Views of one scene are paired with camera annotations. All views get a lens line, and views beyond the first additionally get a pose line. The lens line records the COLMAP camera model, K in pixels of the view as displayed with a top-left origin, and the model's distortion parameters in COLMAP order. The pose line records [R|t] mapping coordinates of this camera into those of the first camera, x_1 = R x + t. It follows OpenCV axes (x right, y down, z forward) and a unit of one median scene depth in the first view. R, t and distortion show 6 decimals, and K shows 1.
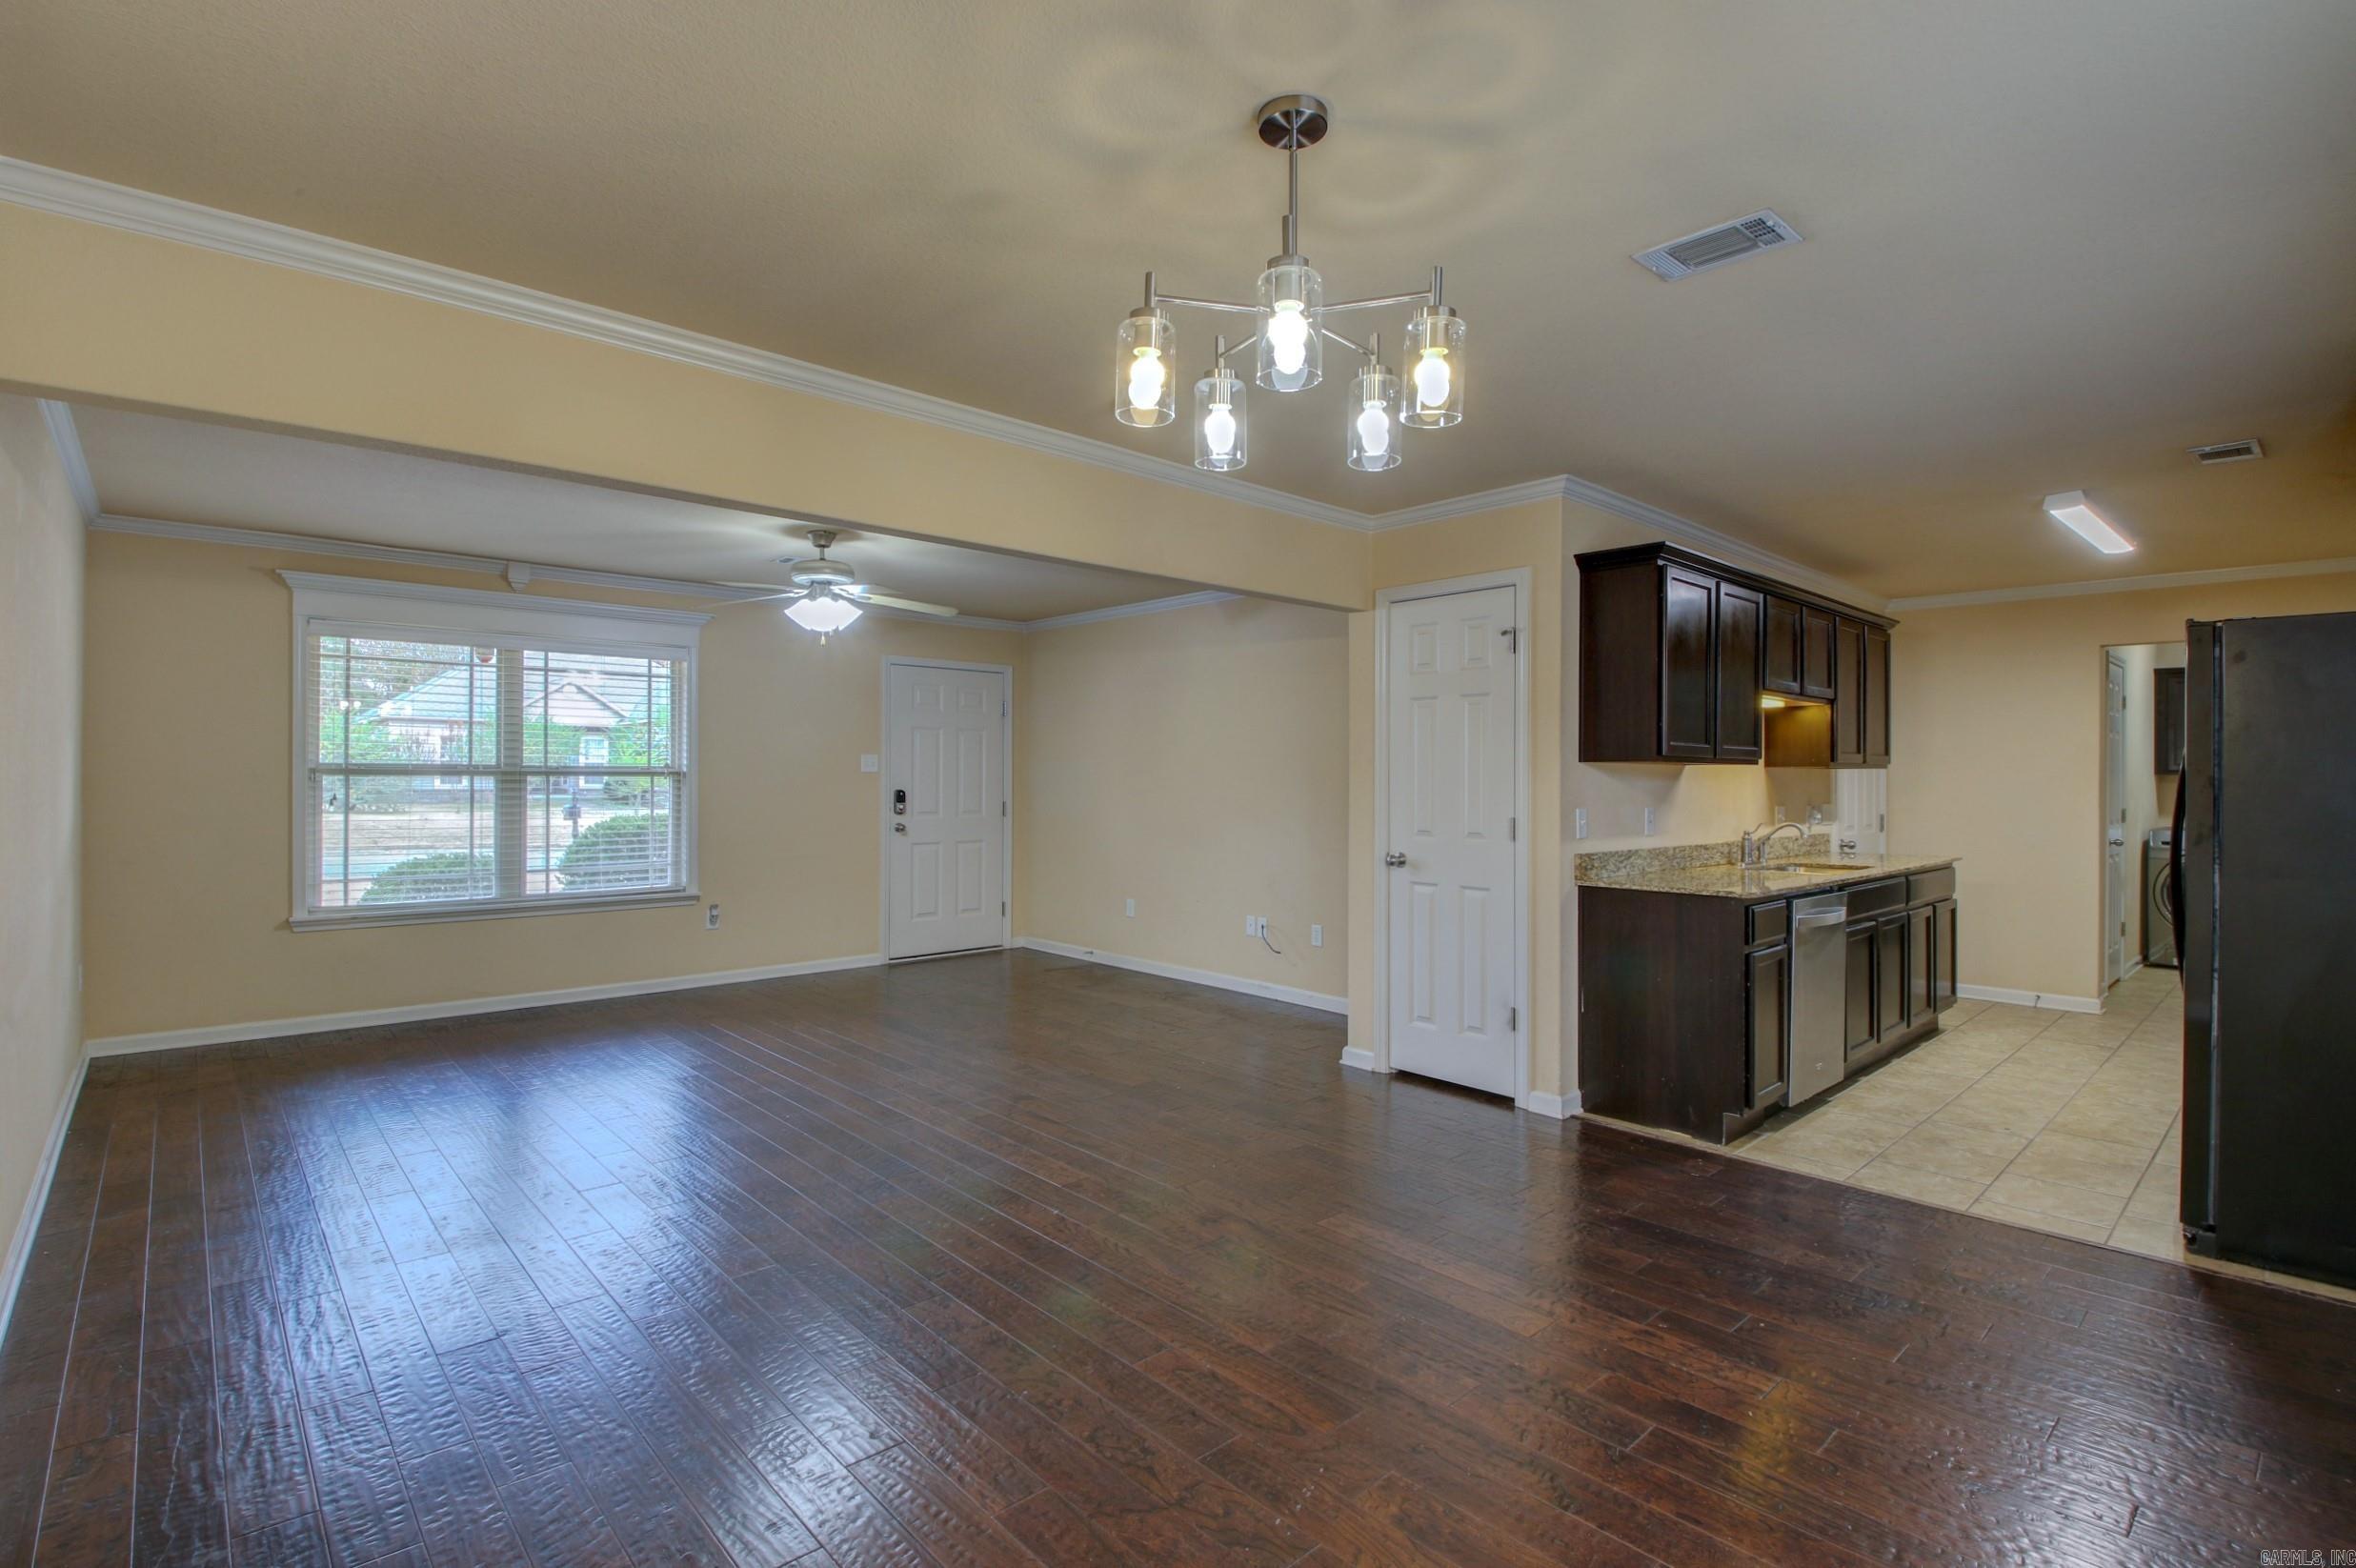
lens RADIAL K [[1091.8, 0, 1182.9], [0, 1091.8, 784.2], [0, 0, 1]] dist [0.001917, -0.017258]
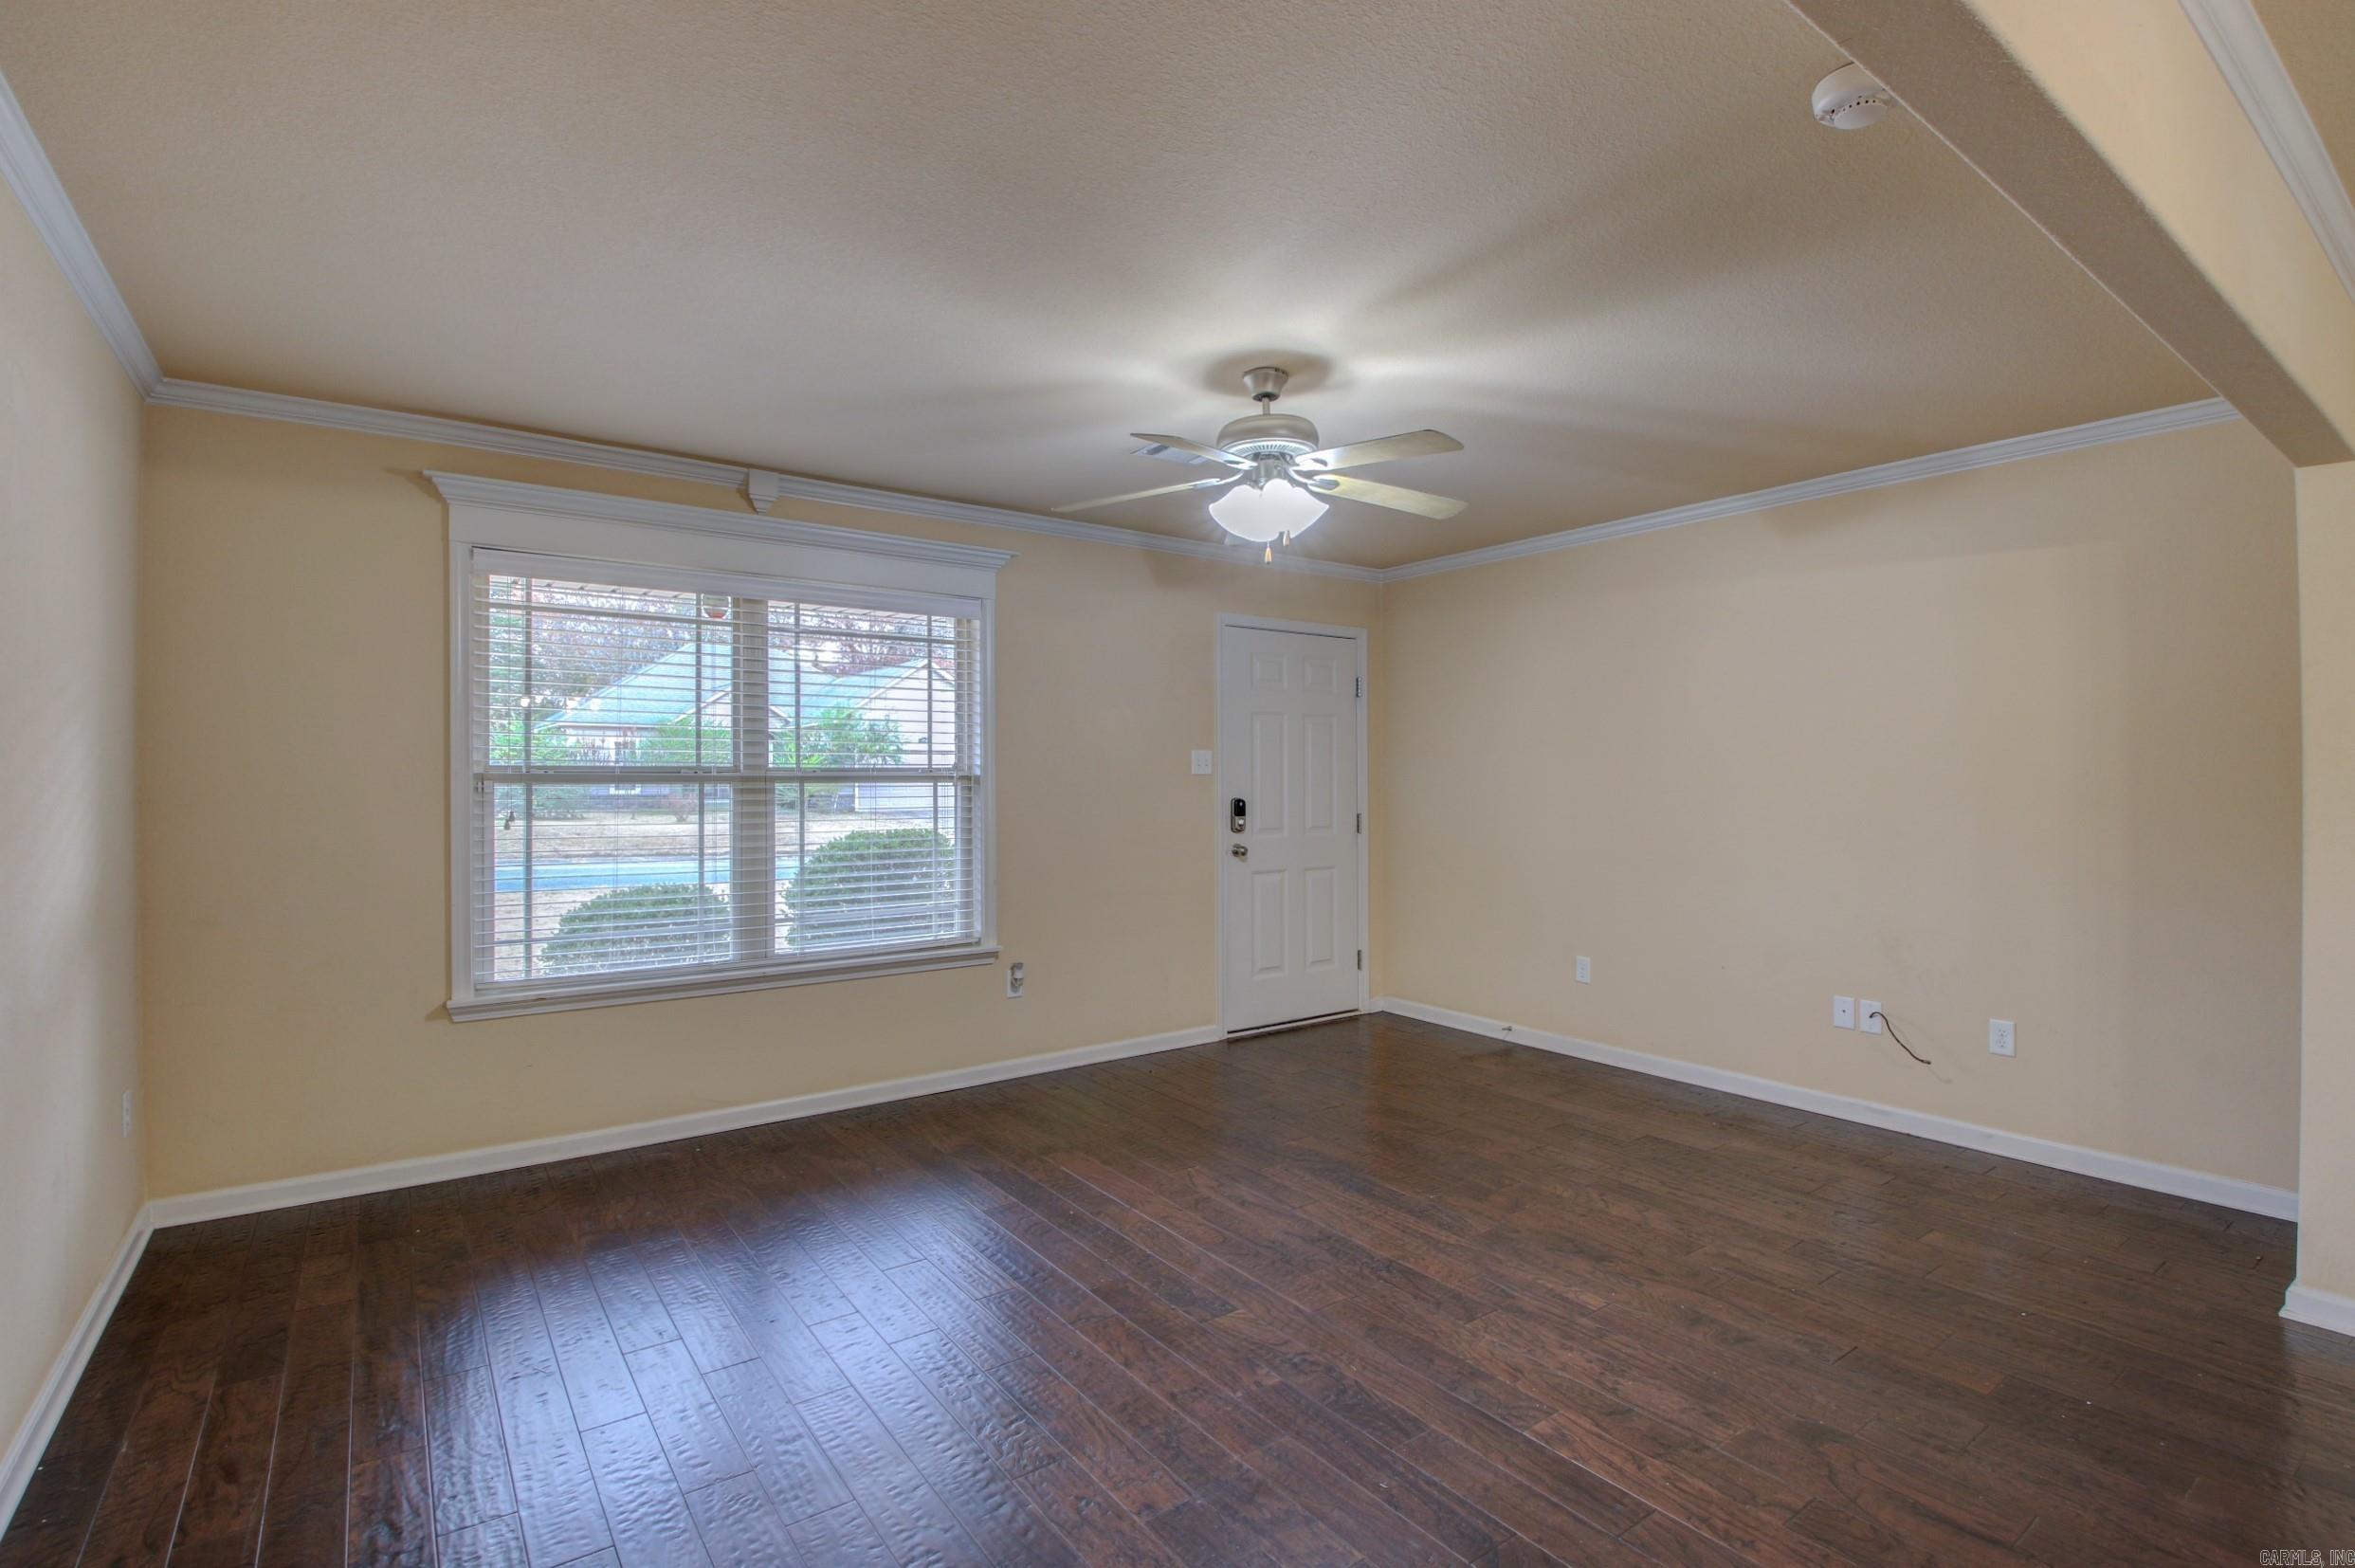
lens RADIAL K [[1091.4, 0, 1185.9], [0, 1091.4, 784.3], [0, 0, 1]] dist [0.001917, -0.017258]
pose [[0.993590, -0.005766, -0.112895, -0.264217], [0.005643, 0.999983, -0.001410, -0.004483], [0.112901, 0.000764, 0.993606, 0.343395]]
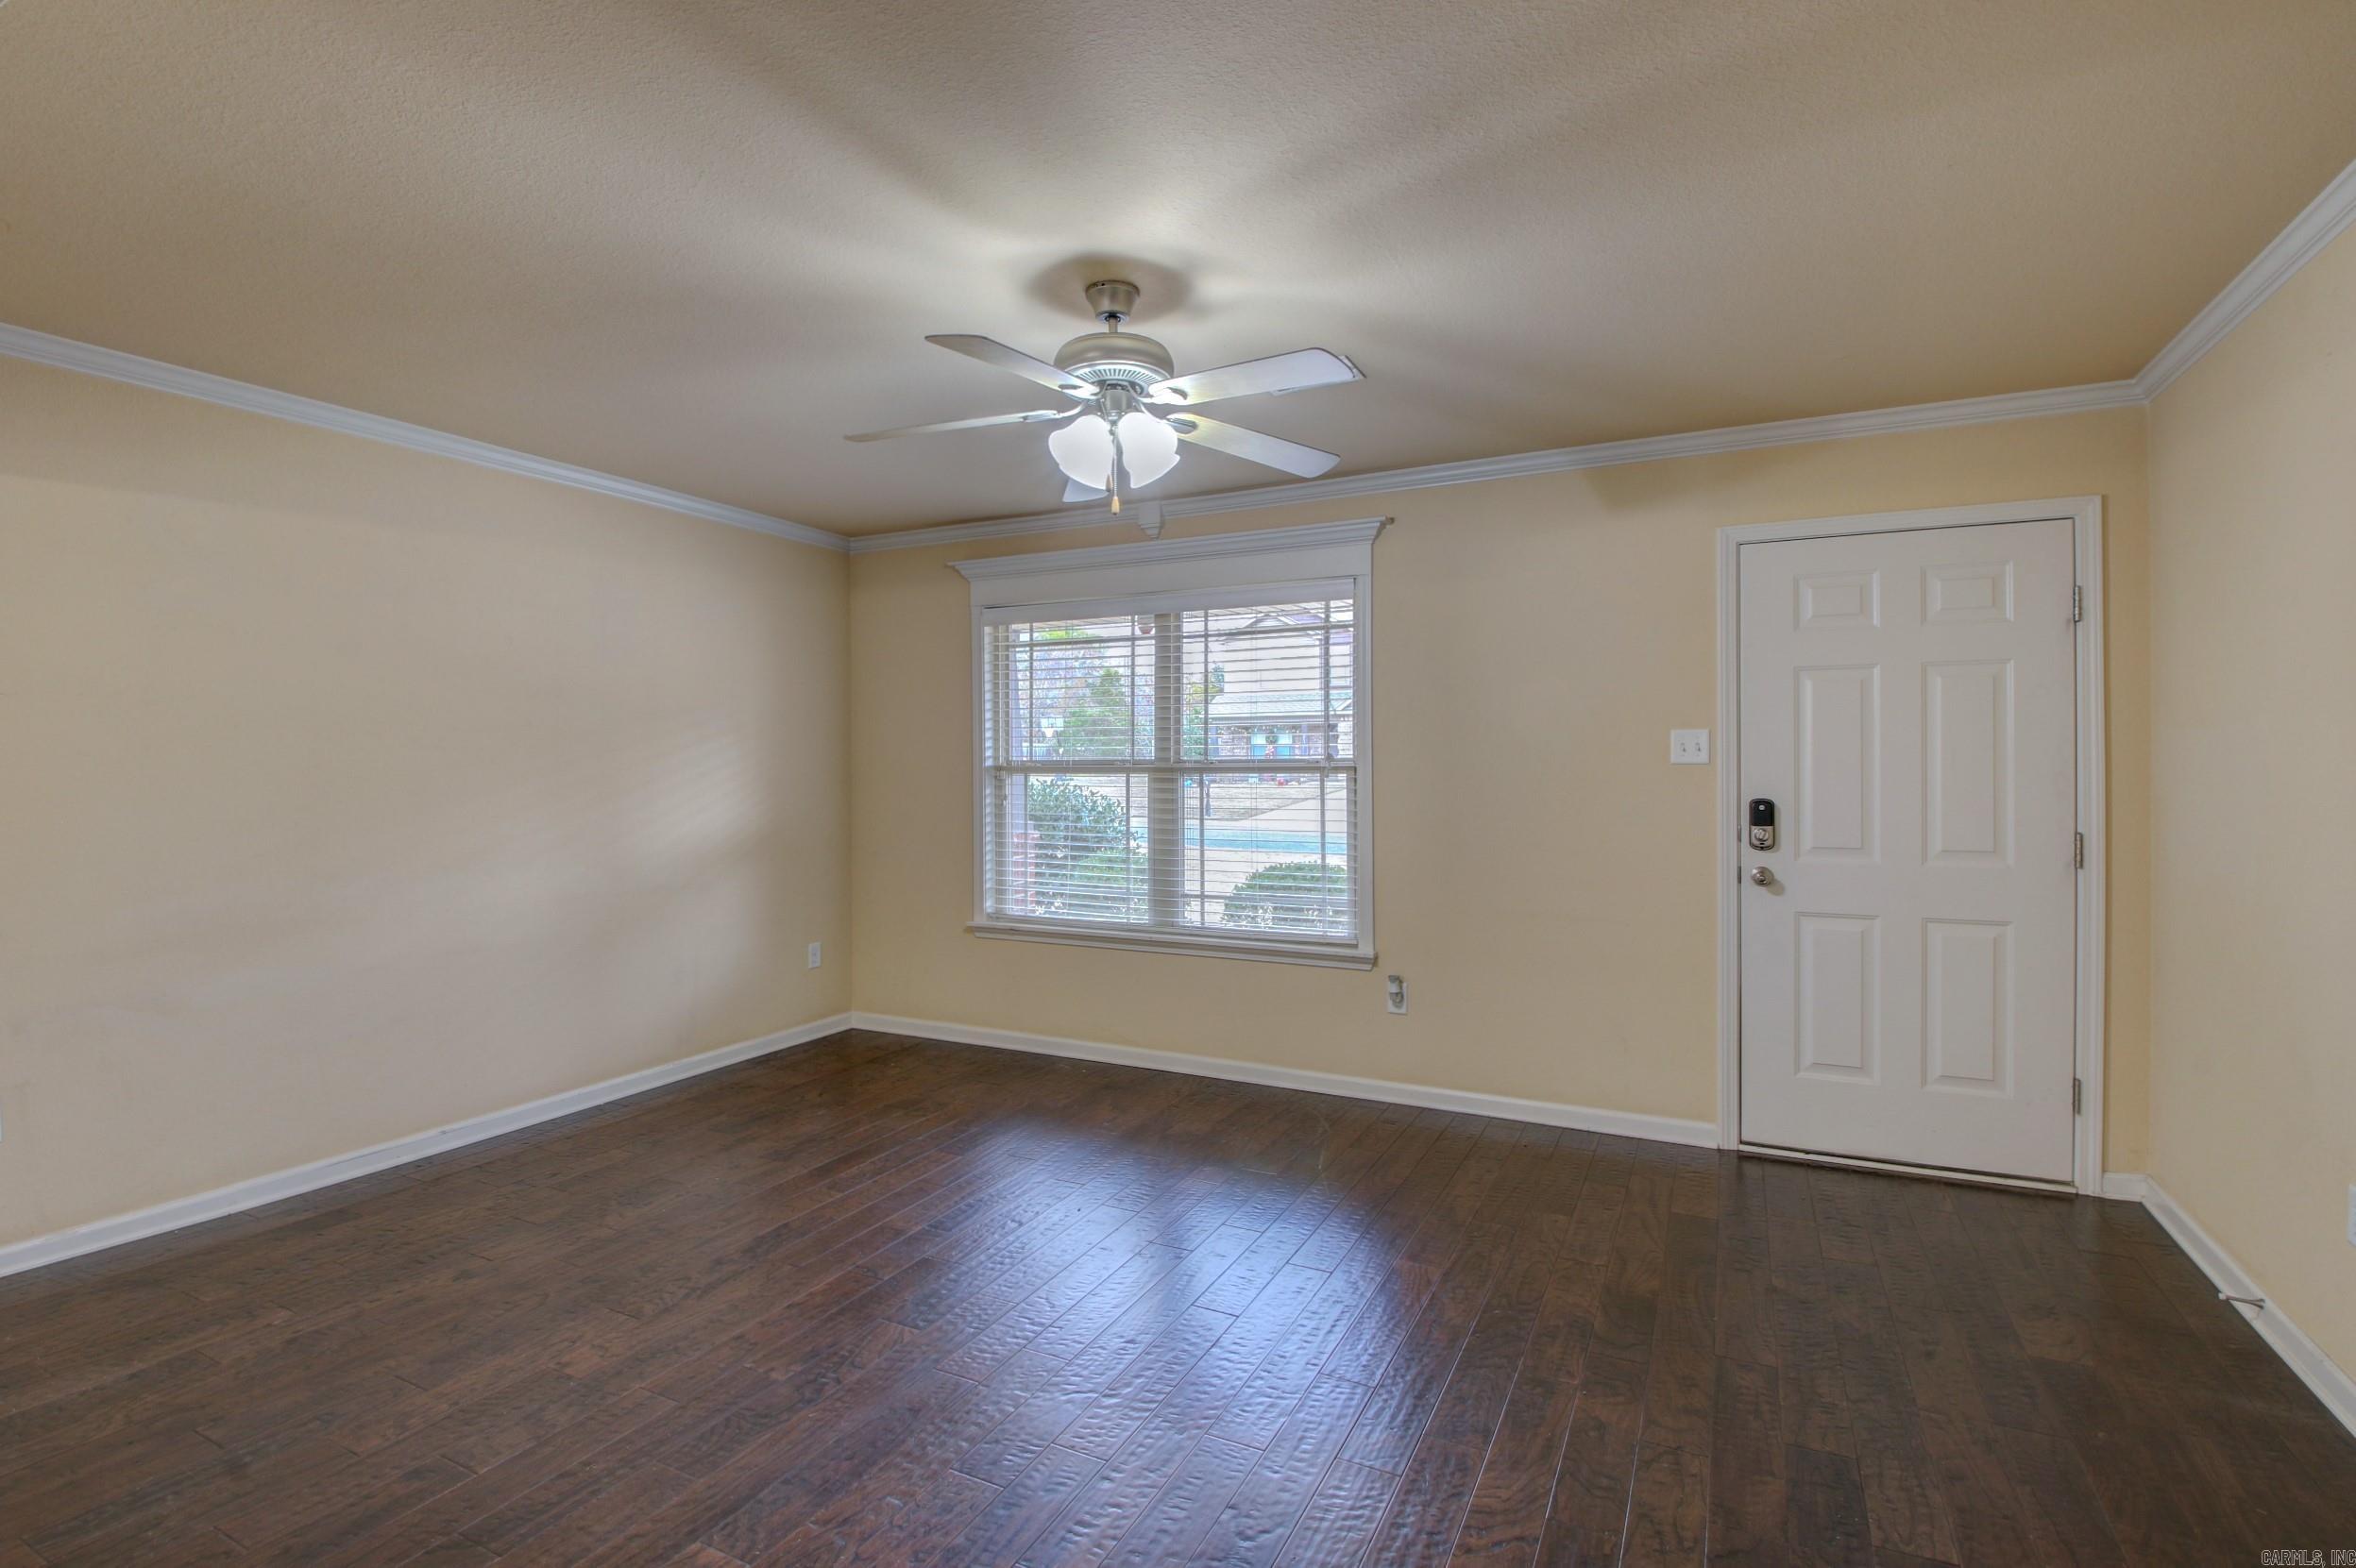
lens RADIAL K [[1091.7, 0, 1180.9], [0, 1091.7, 772.0], [0, 0, 1]] dist [0.001917, -0.017258]
pose [[0.348830, -0.003860, -0.937178, 0.131514], [-0.003398, 0.999980, -0.005383, -0.004465], [0.937180, 0.005062, 0.348809, 0.729200]]
